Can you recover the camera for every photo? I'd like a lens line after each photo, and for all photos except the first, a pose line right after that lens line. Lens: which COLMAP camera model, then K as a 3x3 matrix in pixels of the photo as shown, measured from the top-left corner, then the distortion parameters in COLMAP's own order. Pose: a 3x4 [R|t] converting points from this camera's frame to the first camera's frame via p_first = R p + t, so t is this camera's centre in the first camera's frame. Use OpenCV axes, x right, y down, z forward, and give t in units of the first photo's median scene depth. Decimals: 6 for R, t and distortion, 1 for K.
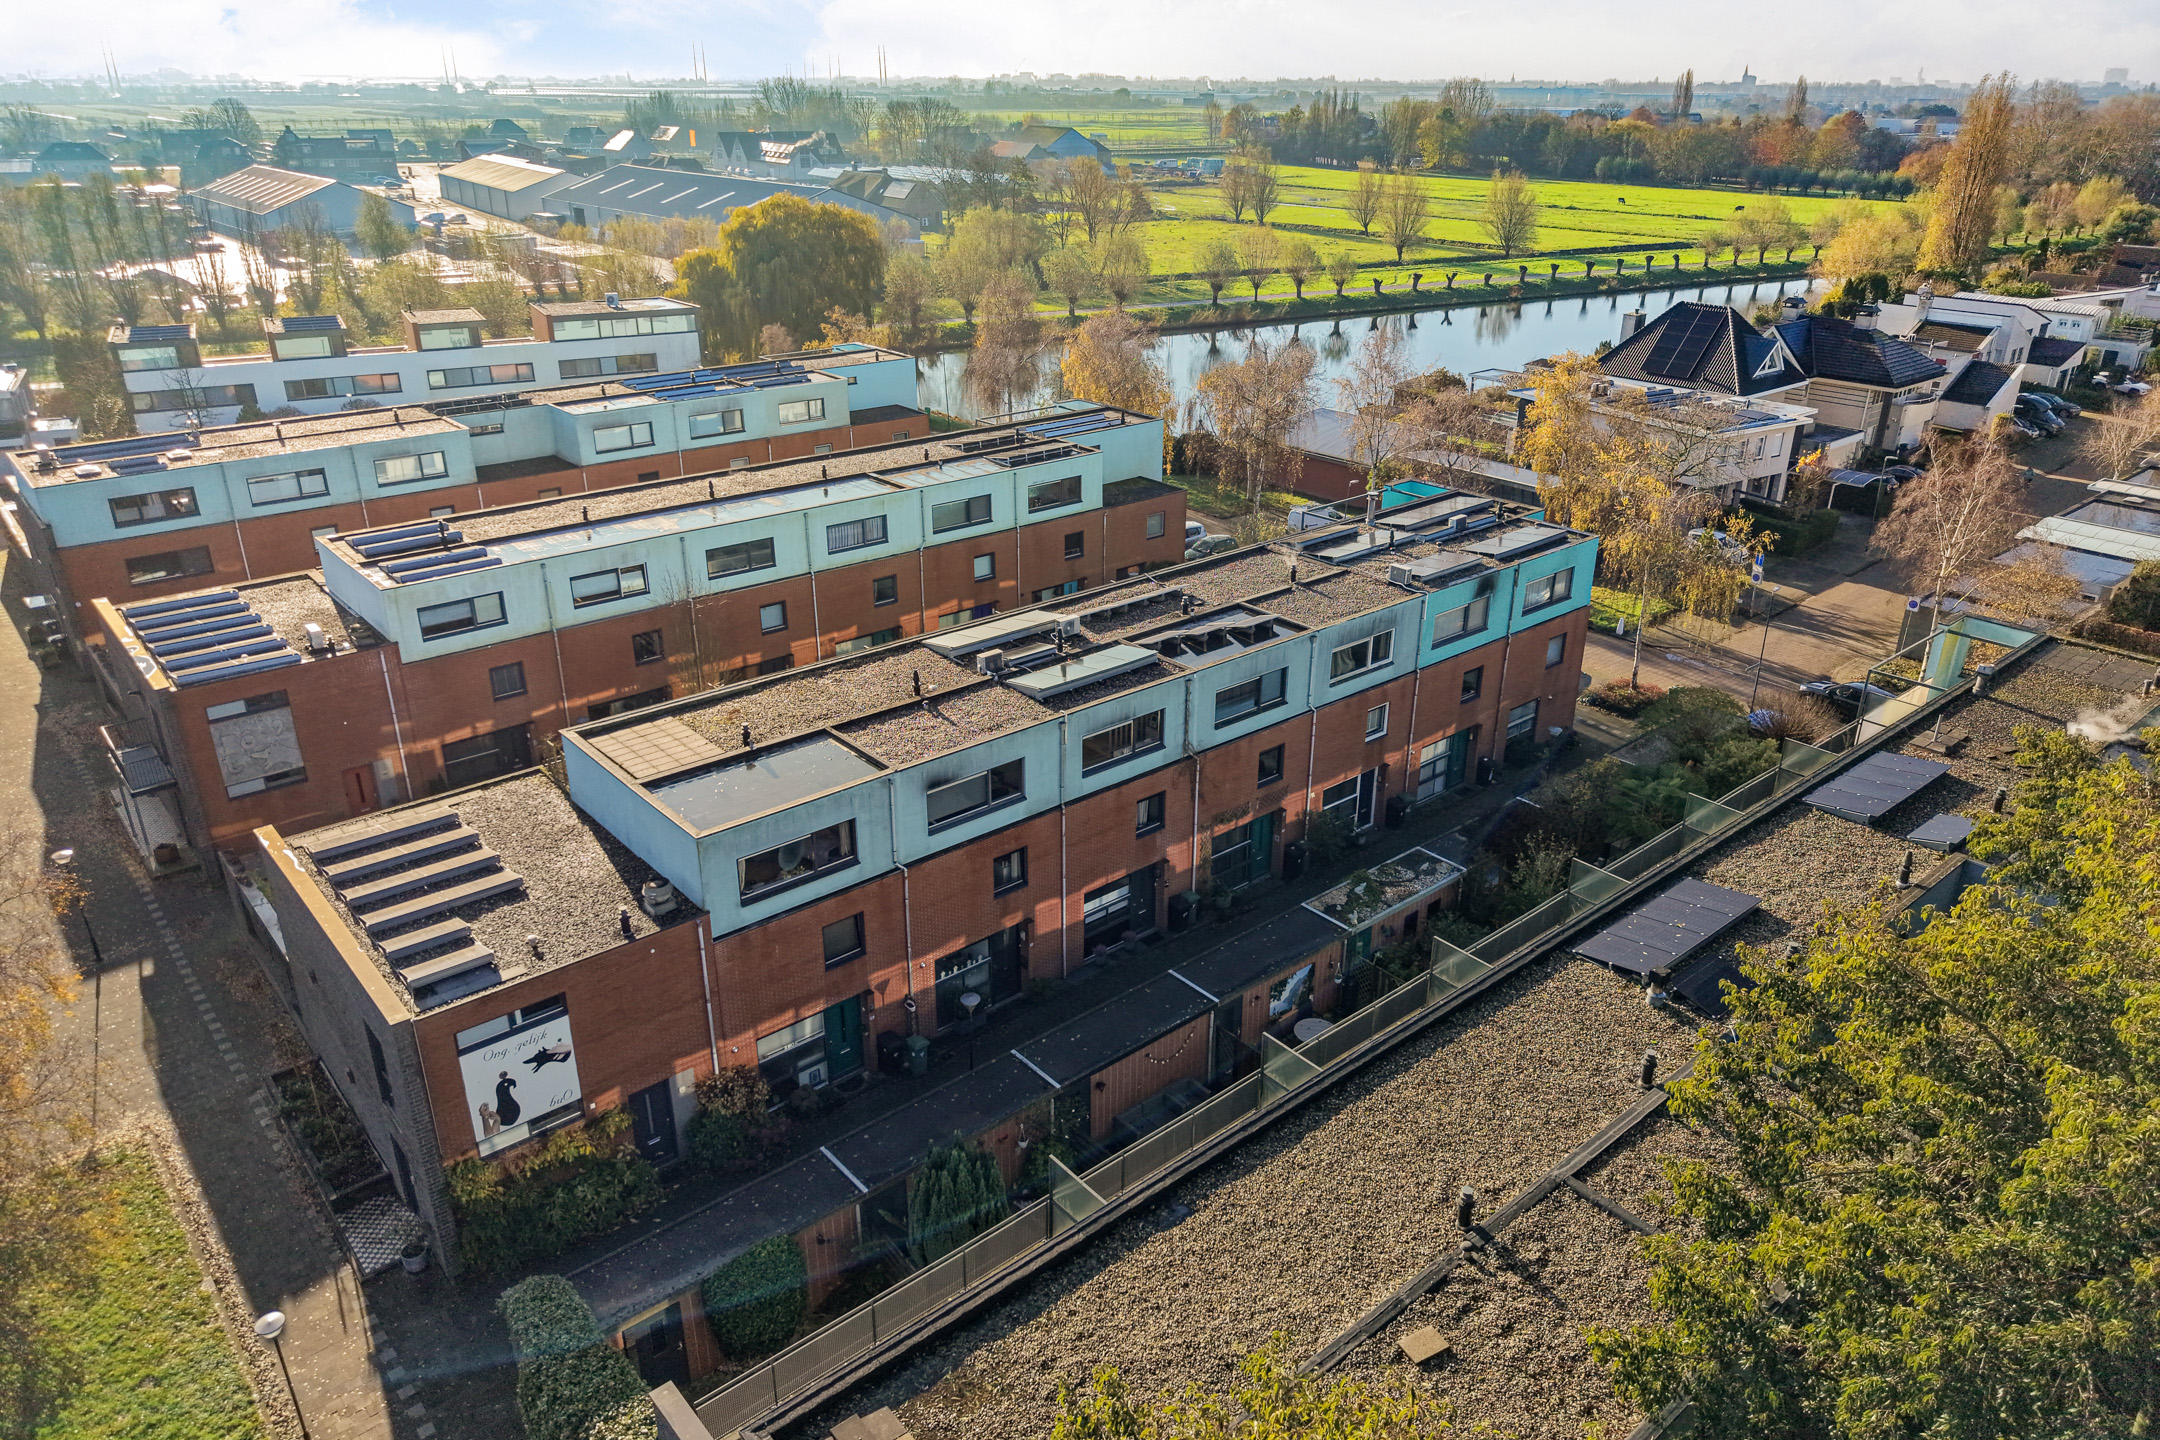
lens RADIAL K [[1438.3, 0, 1086.7], [0, 1438.3, 720.9], [0, 0, 1]] dist [0.012073, -0.010929]
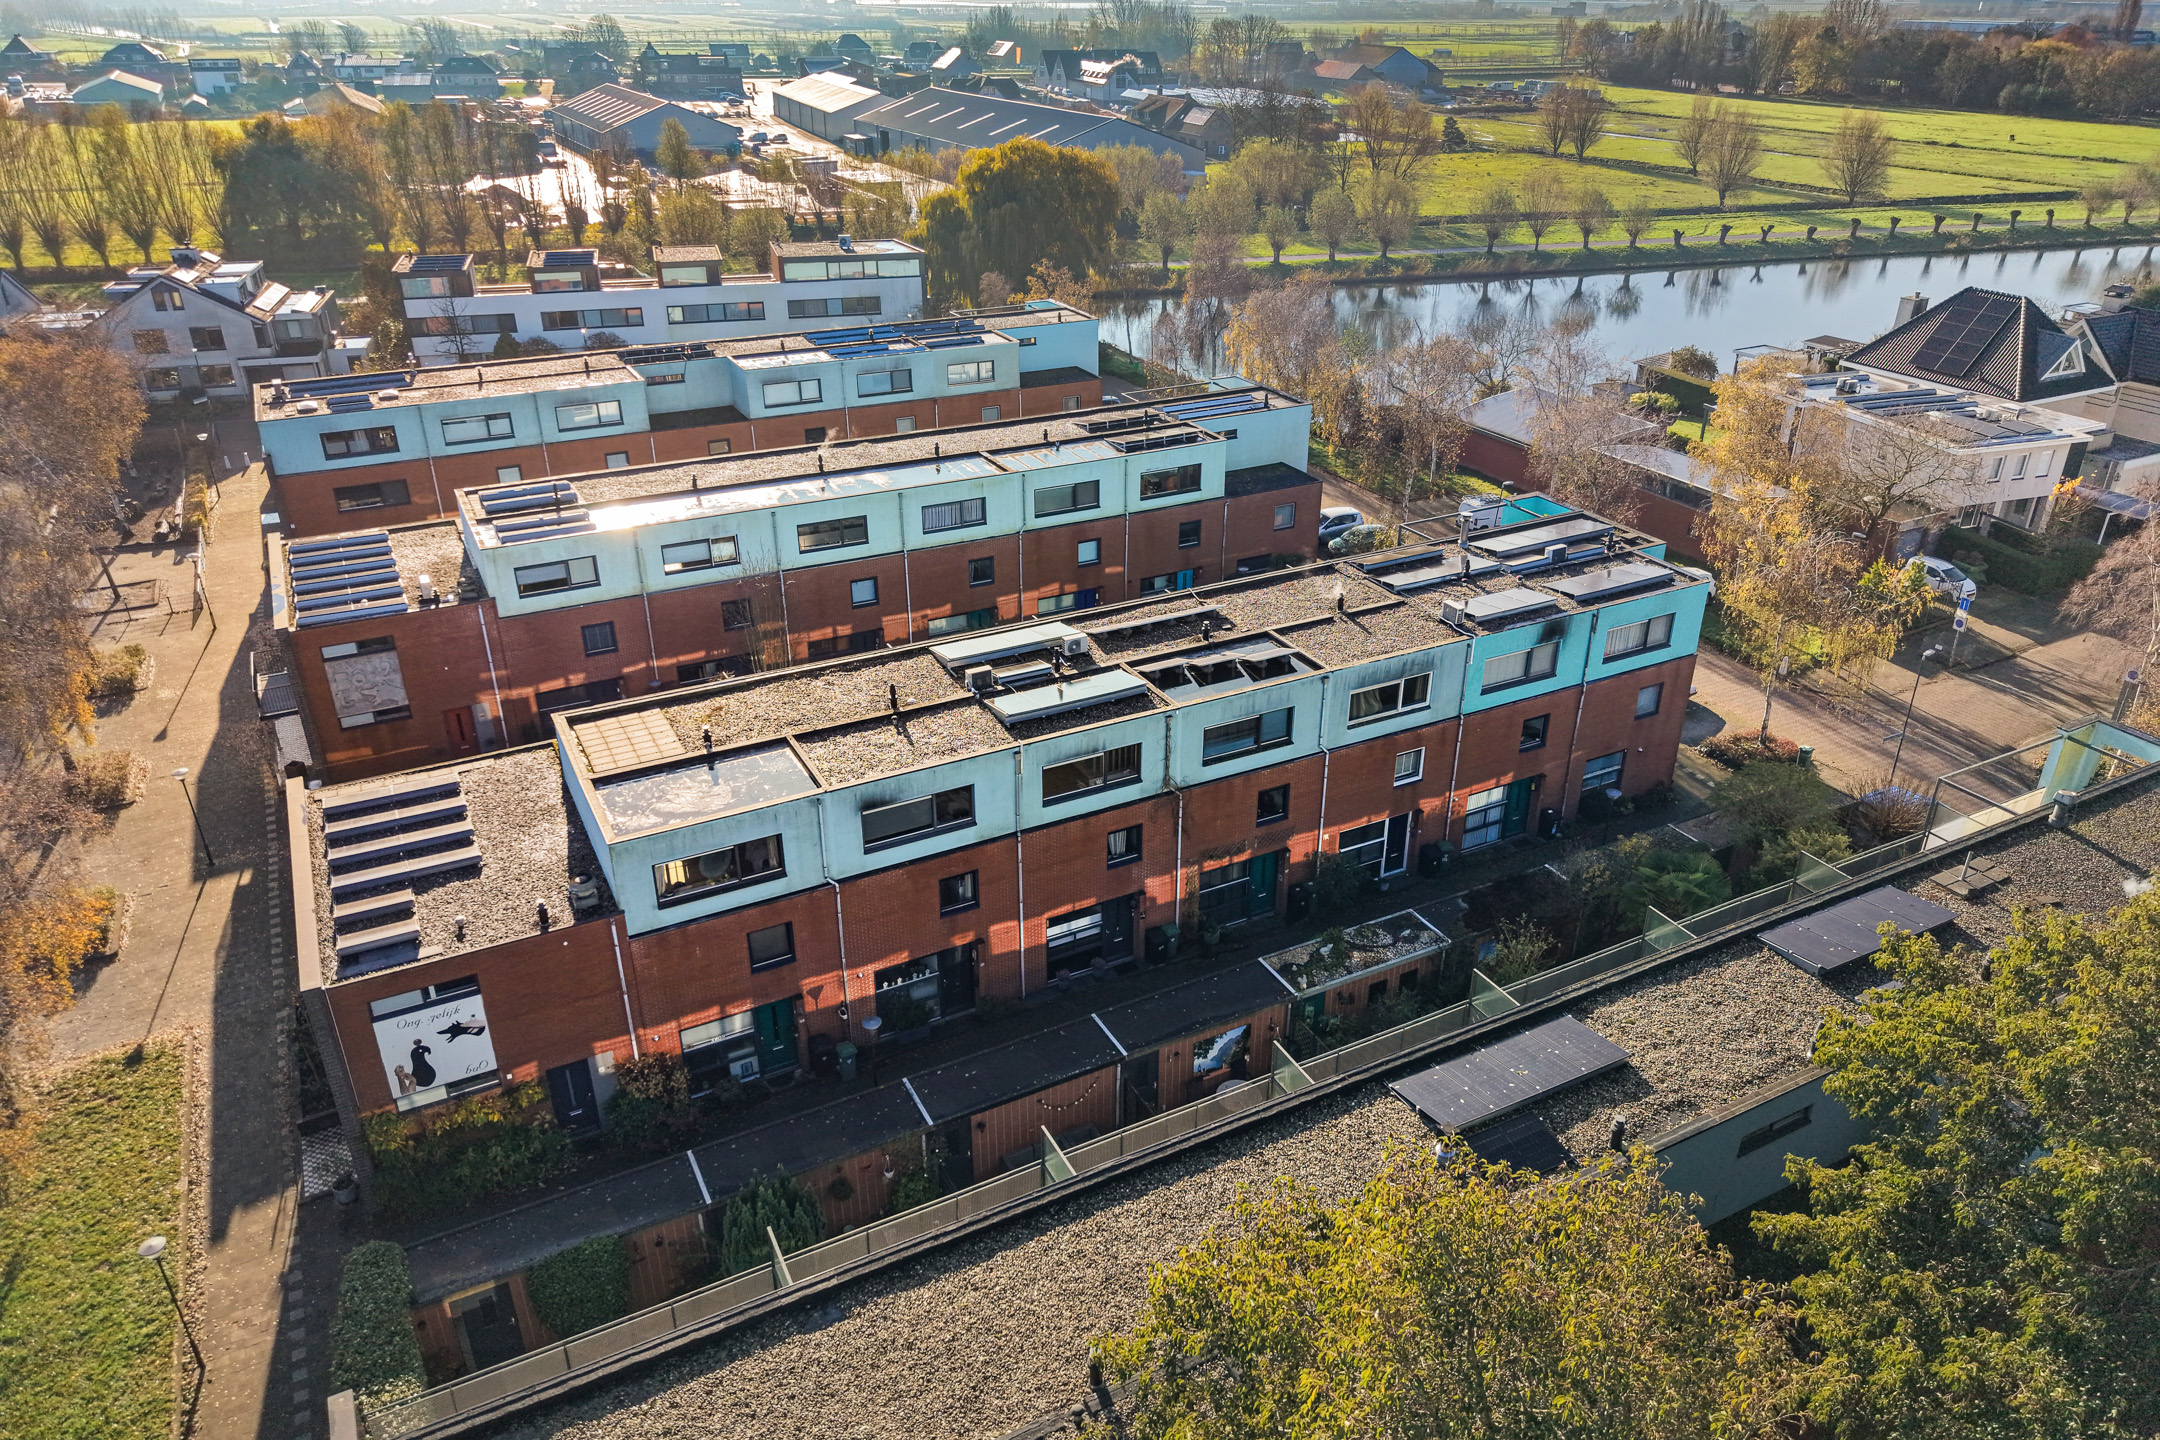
lens RADIAL K [[1438.3, 0, 1085.0], [0, 1438.3, 720.1], [0, 0, 1]] dist [0.012073, -0.010929]
pose [[0.975144, 0.098403, -0.198524, 0.161987], [-0.087980, 0.994272, 0.060679, -0.062127], [0.203358, -0.041705, 0.978216, 0.025541]]
